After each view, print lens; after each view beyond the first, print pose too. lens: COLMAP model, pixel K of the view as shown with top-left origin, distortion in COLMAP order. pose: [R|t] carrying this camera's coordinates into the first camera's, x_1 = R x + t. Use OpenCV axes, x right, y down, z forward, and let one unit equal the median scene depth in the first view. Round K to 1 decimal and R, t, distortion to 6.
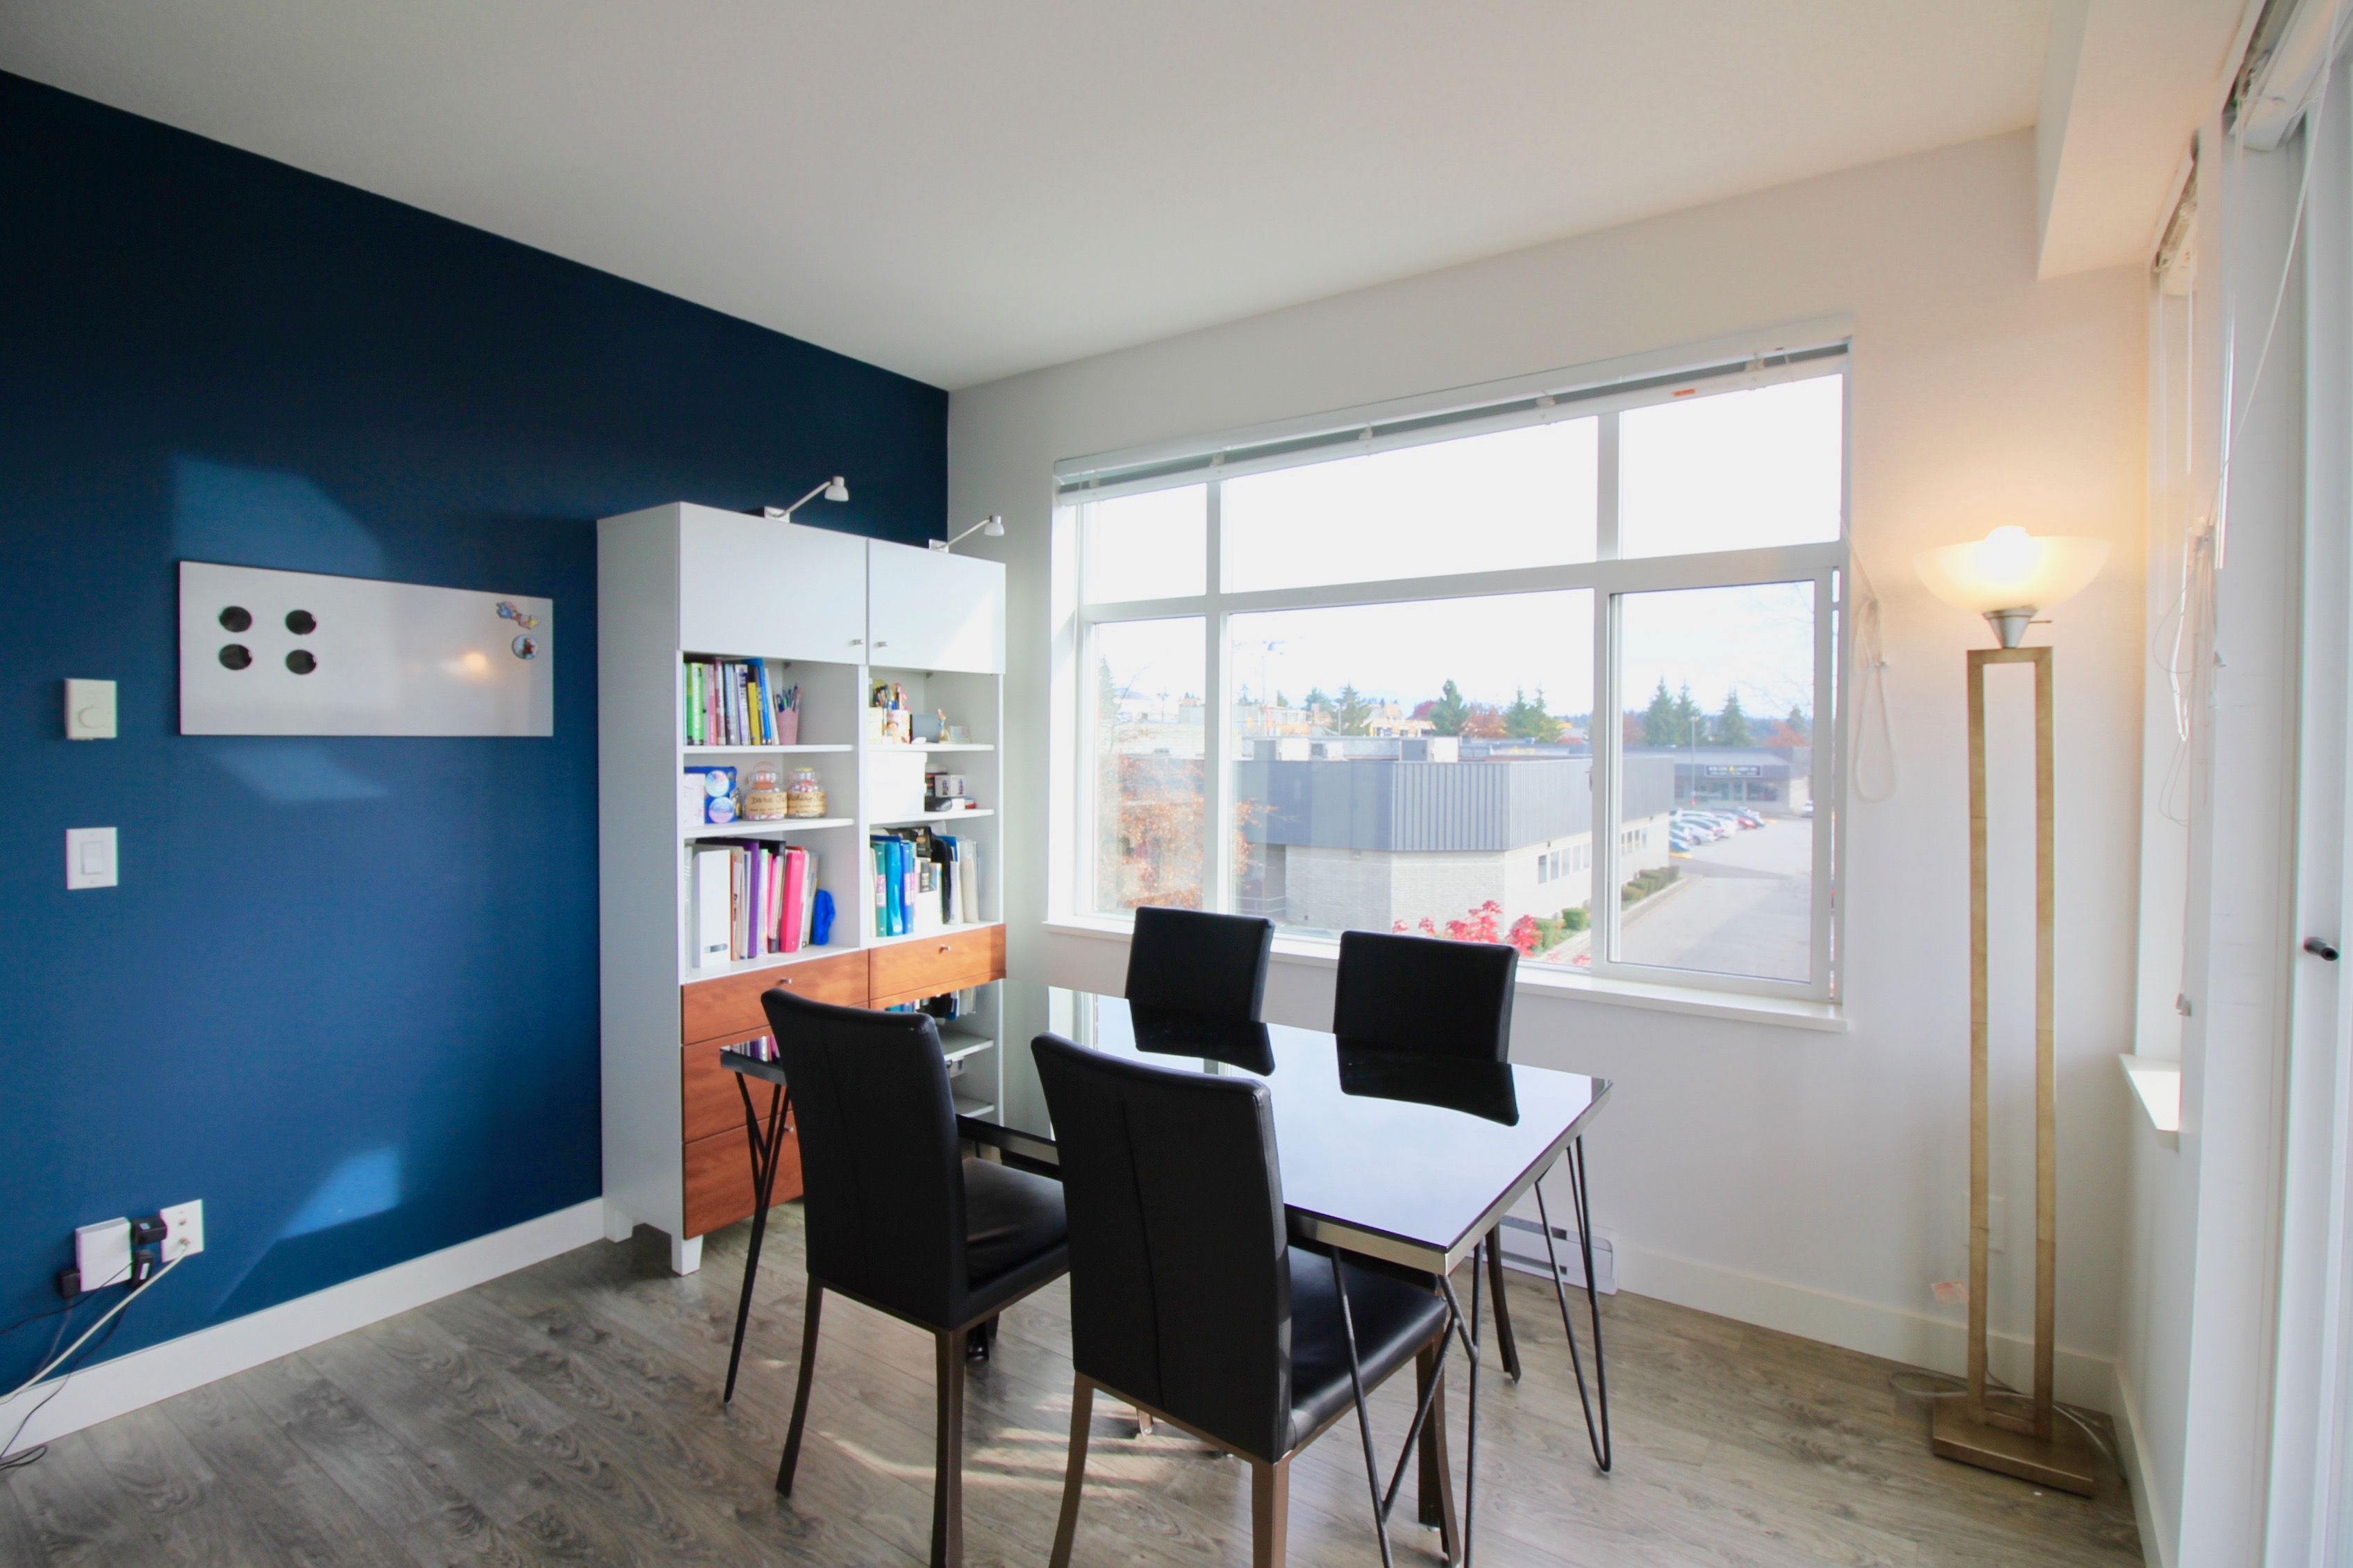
lens RADIAL K [[1115.9, 0, 1175.5], [0, 1115.9, 763.0], [0, 0, 1]] dist [-0.000501, -0.000595]
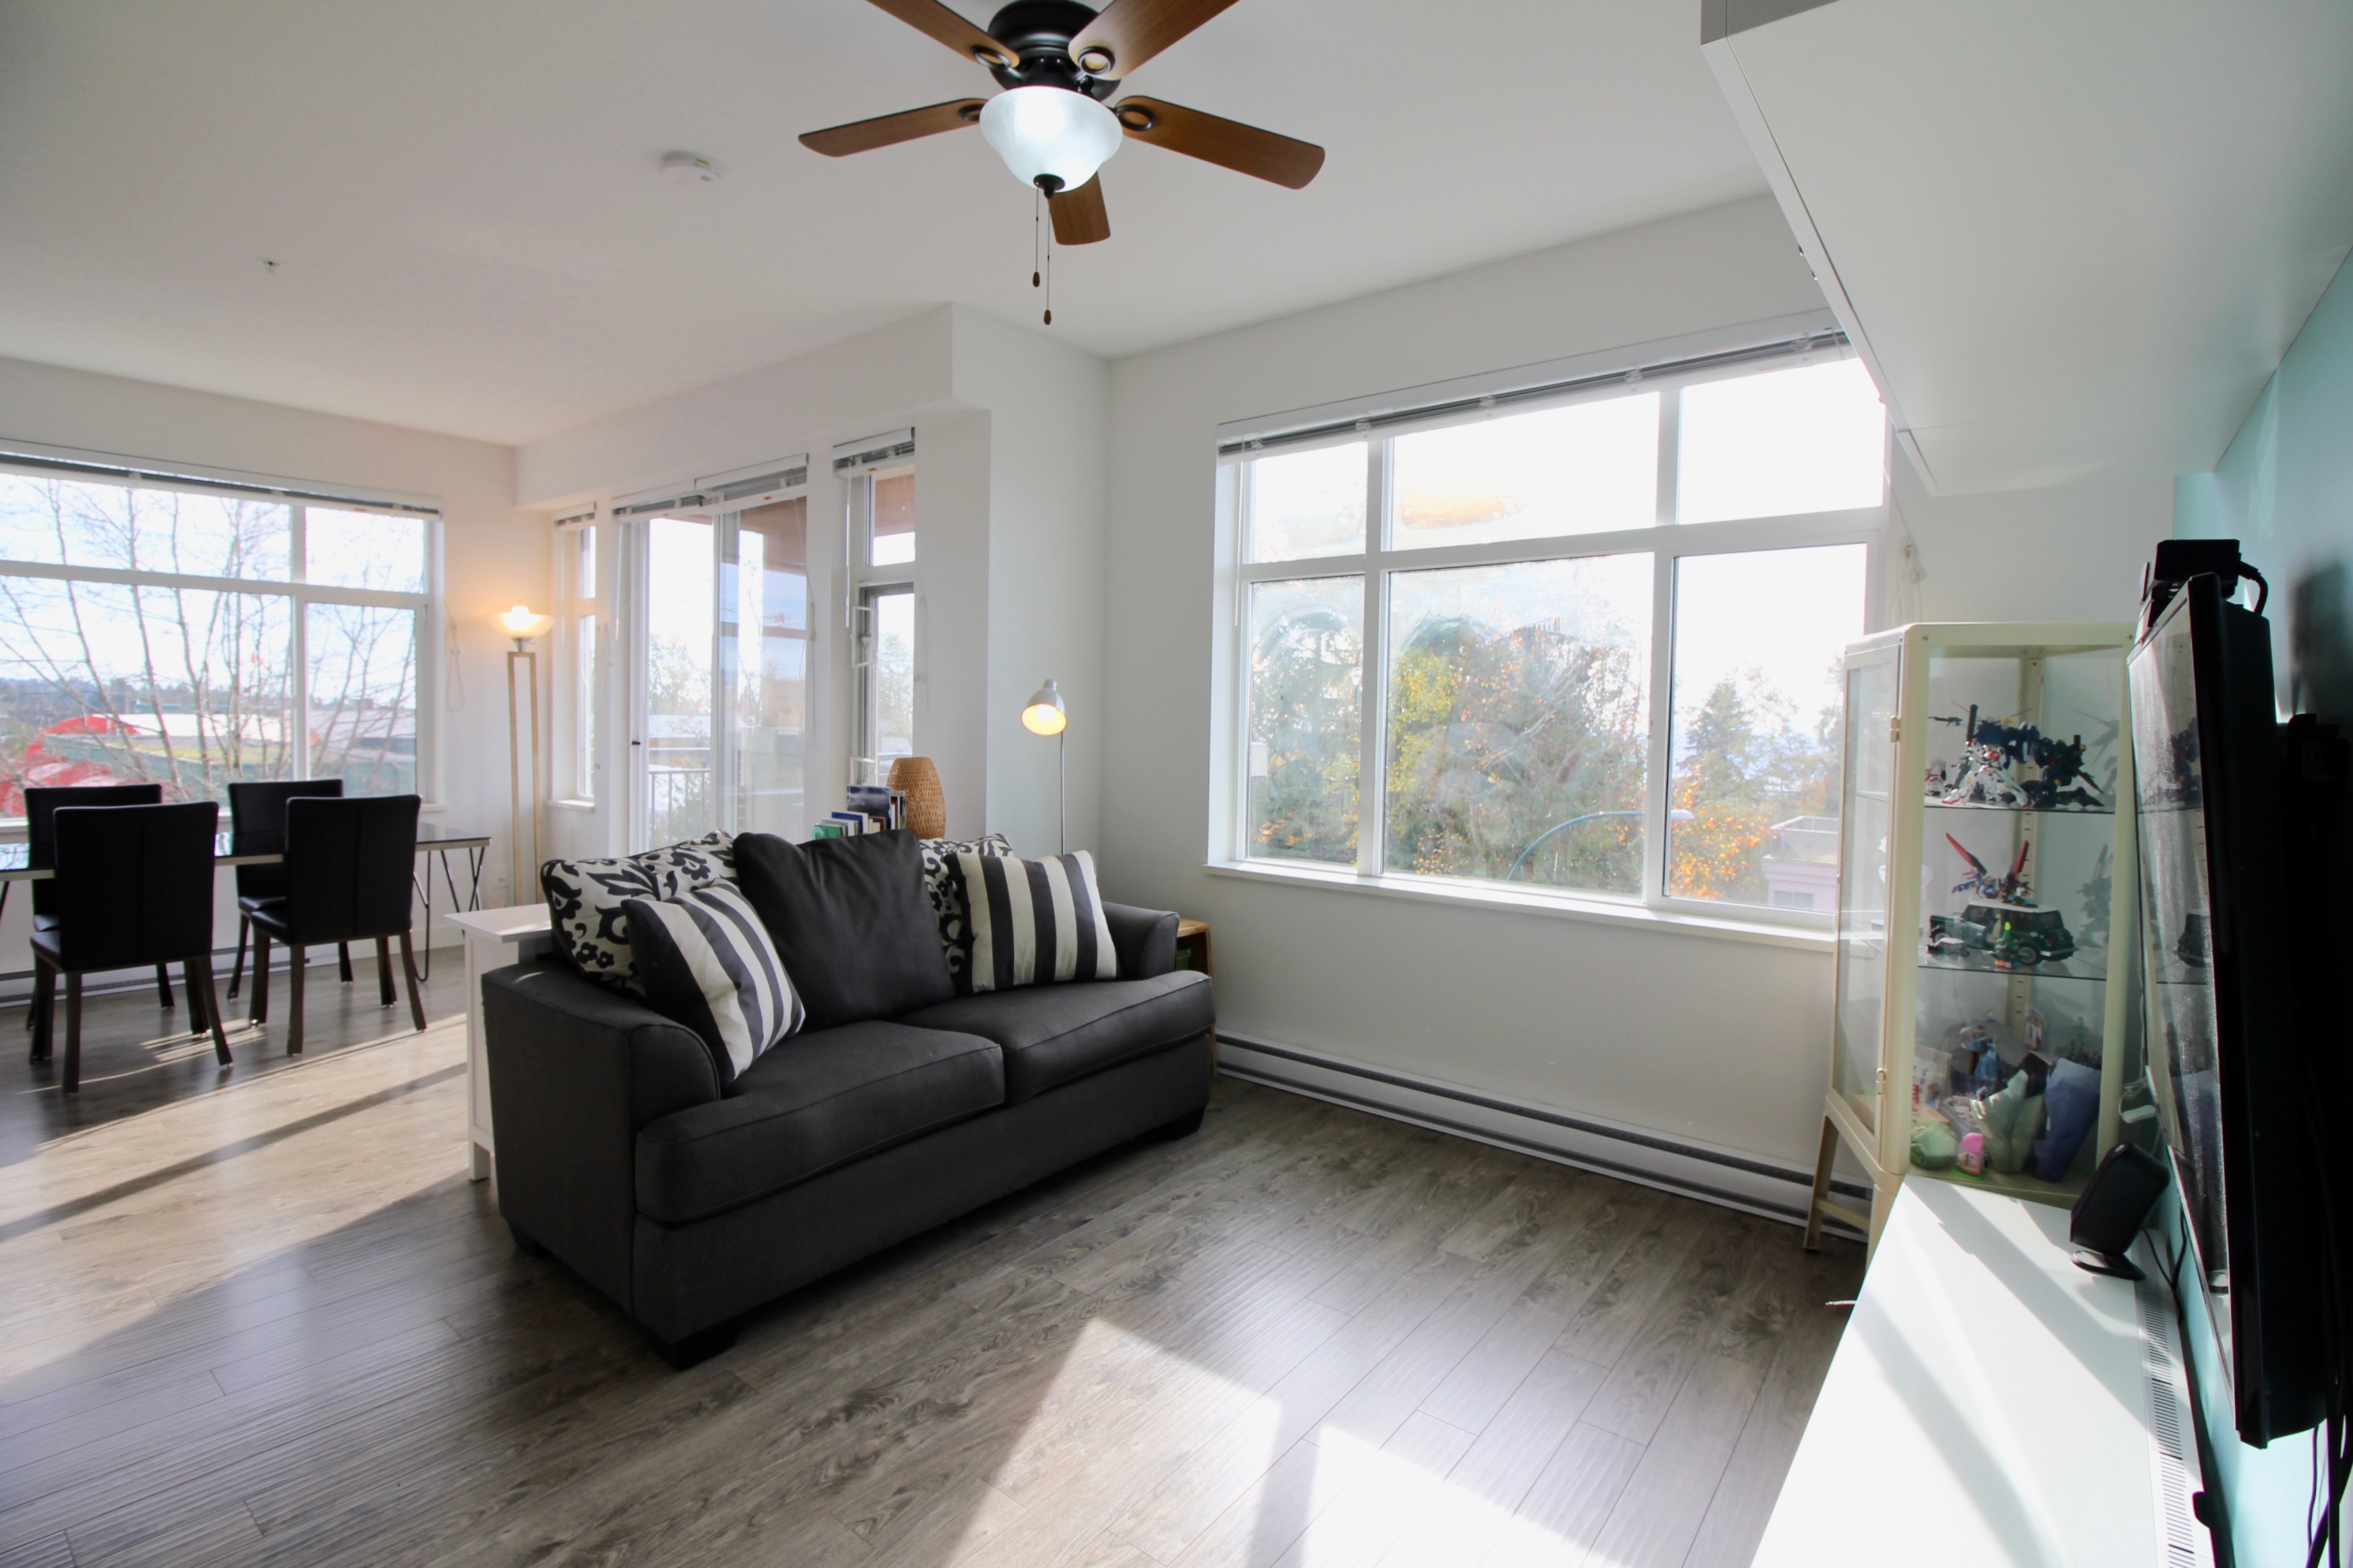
lens RADIAL K [[1102.2, 0, 1179.5], [0, 1102.2, 759.5], [0, 0, 1]] dist [-0.002264, -0.000598]
pose [[0.070053, -0.036683, 0.996869, -1.402905], [0.005641, 0.999322, 0.036377, 0.053592], [-0.997527, 0.003075, 0.070213, -0.600381]]
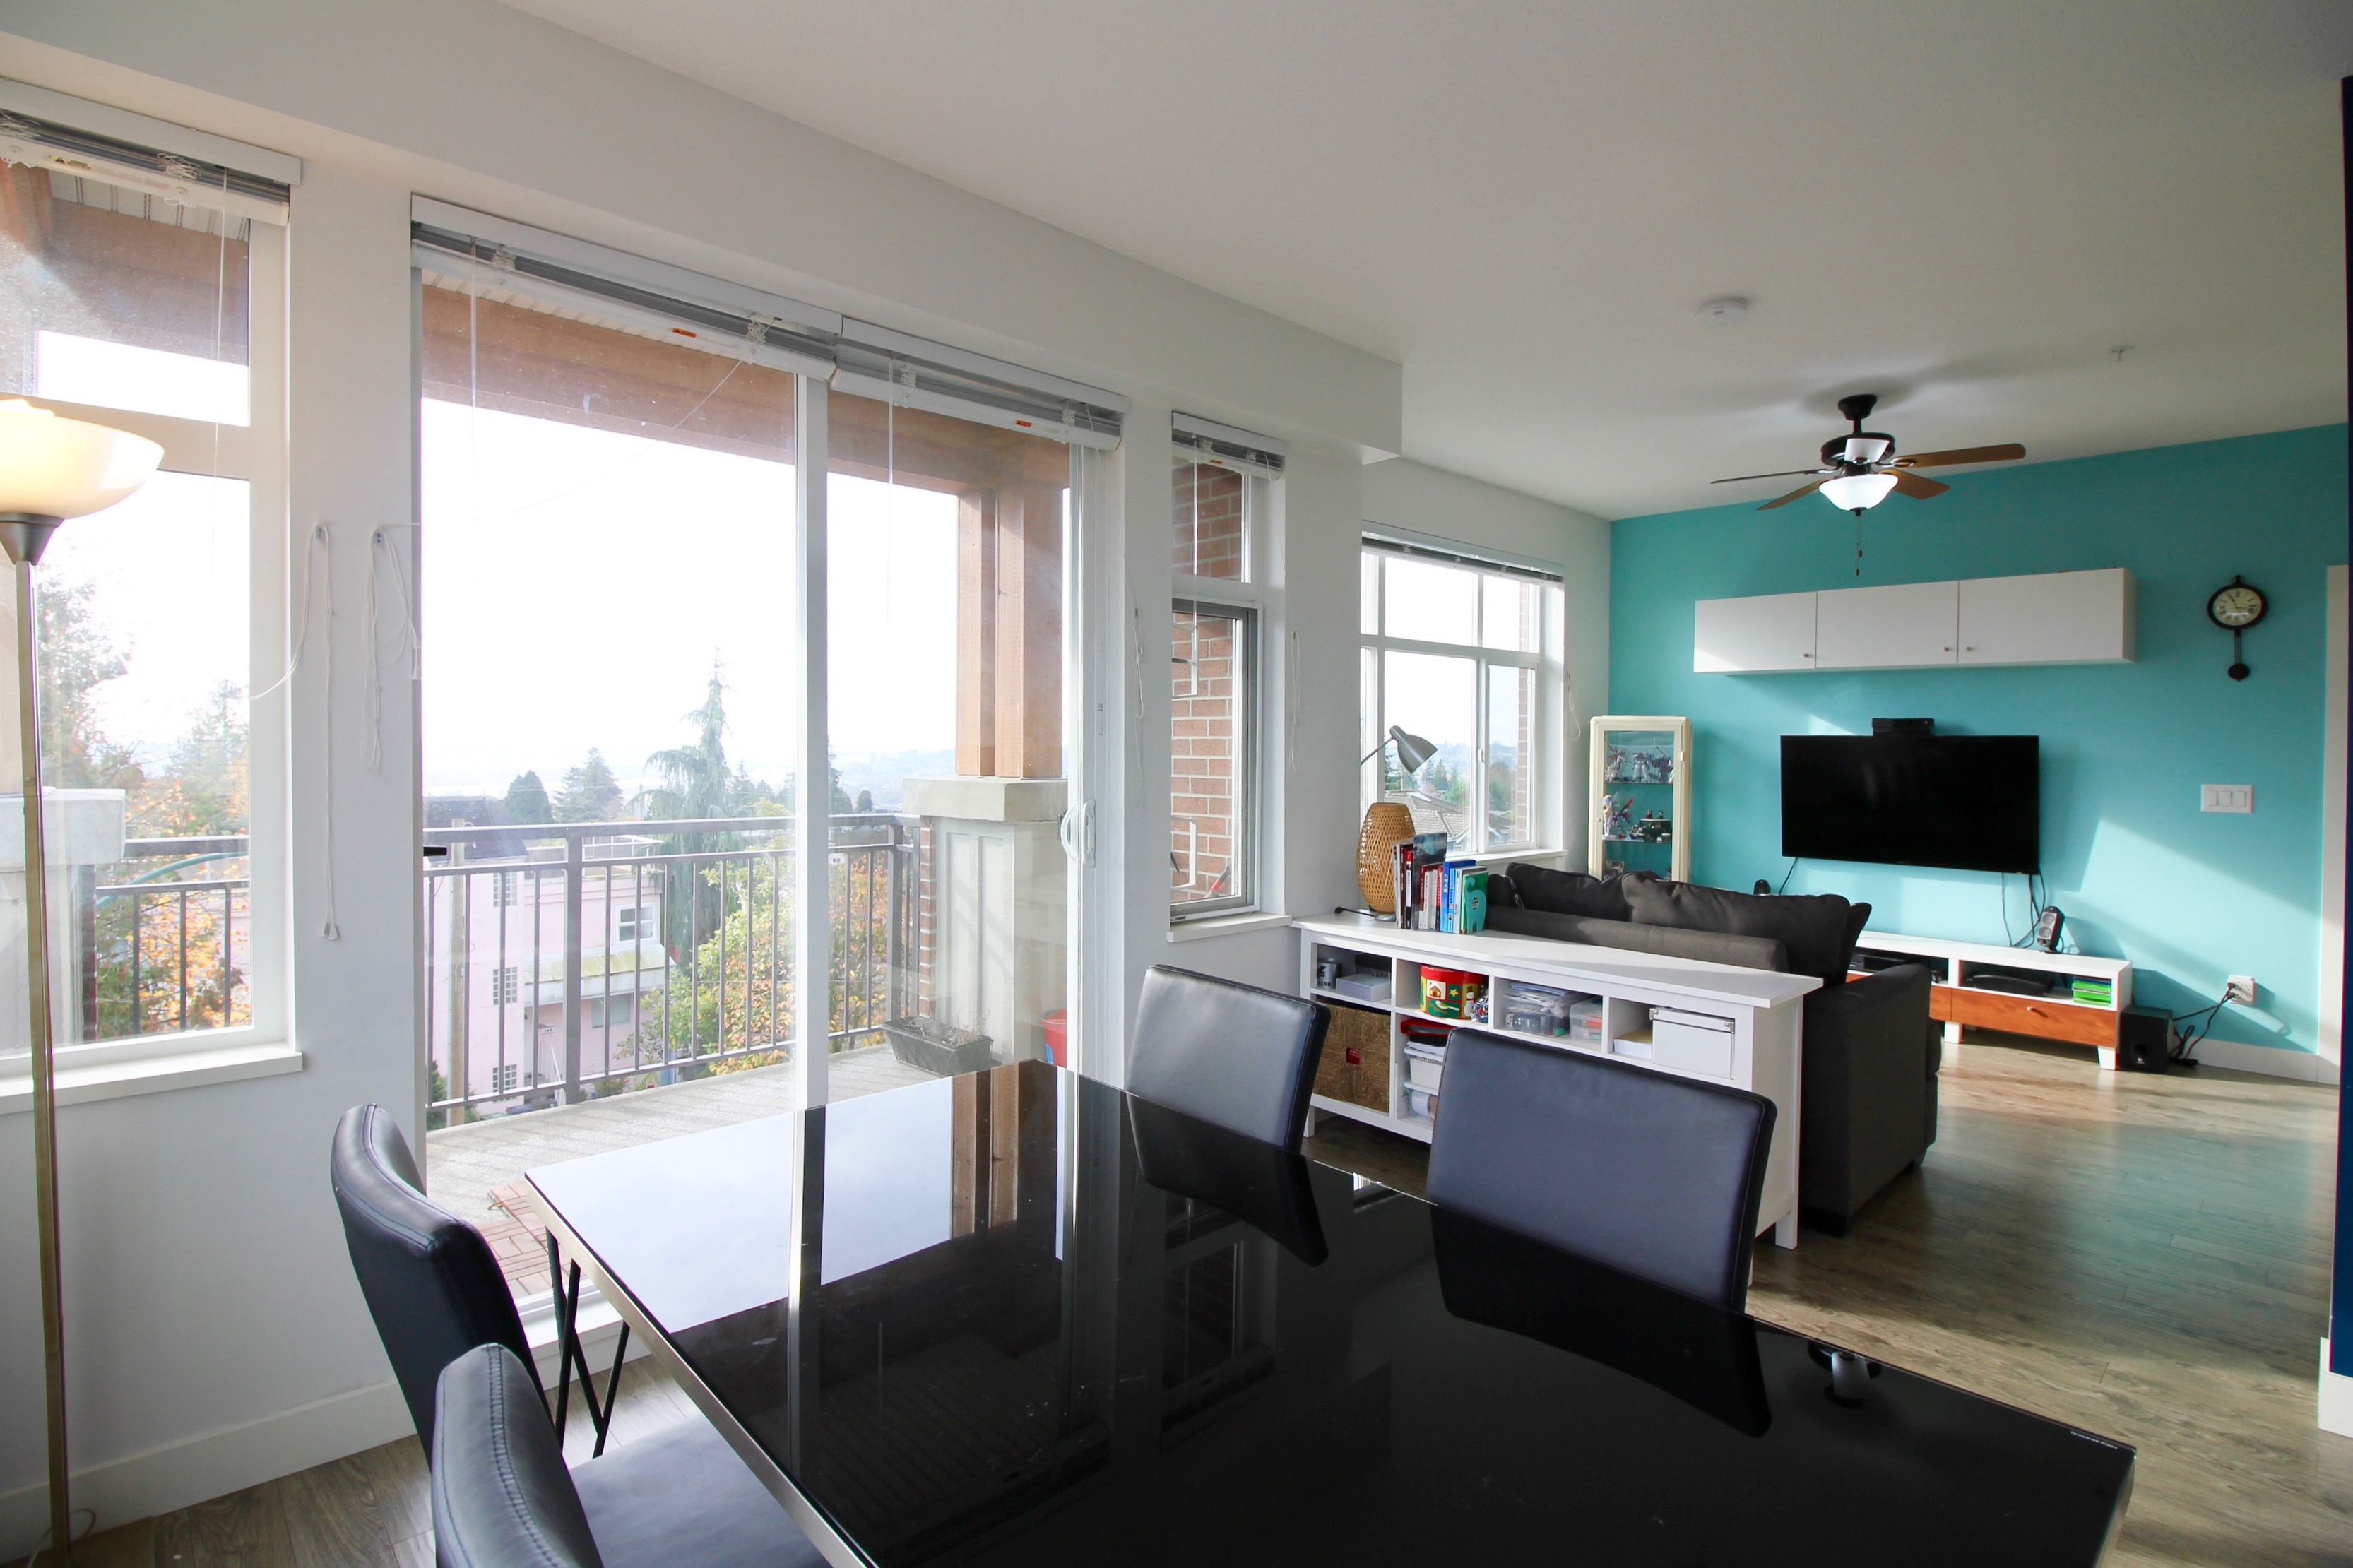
lens RADIAL K [[1123.4, 0, 1187.4], [0, 1123.4, 753.8], [0, 0, 1]] dist [-0.000588, -0.011043]
pose [[-0.978515, -0.010219, 0.205921, -0.120710], [-0.003837, 0.999501, 0.031368, -0.003599], [-0.206139, 0.029904, -0.978066, 1.208594]]
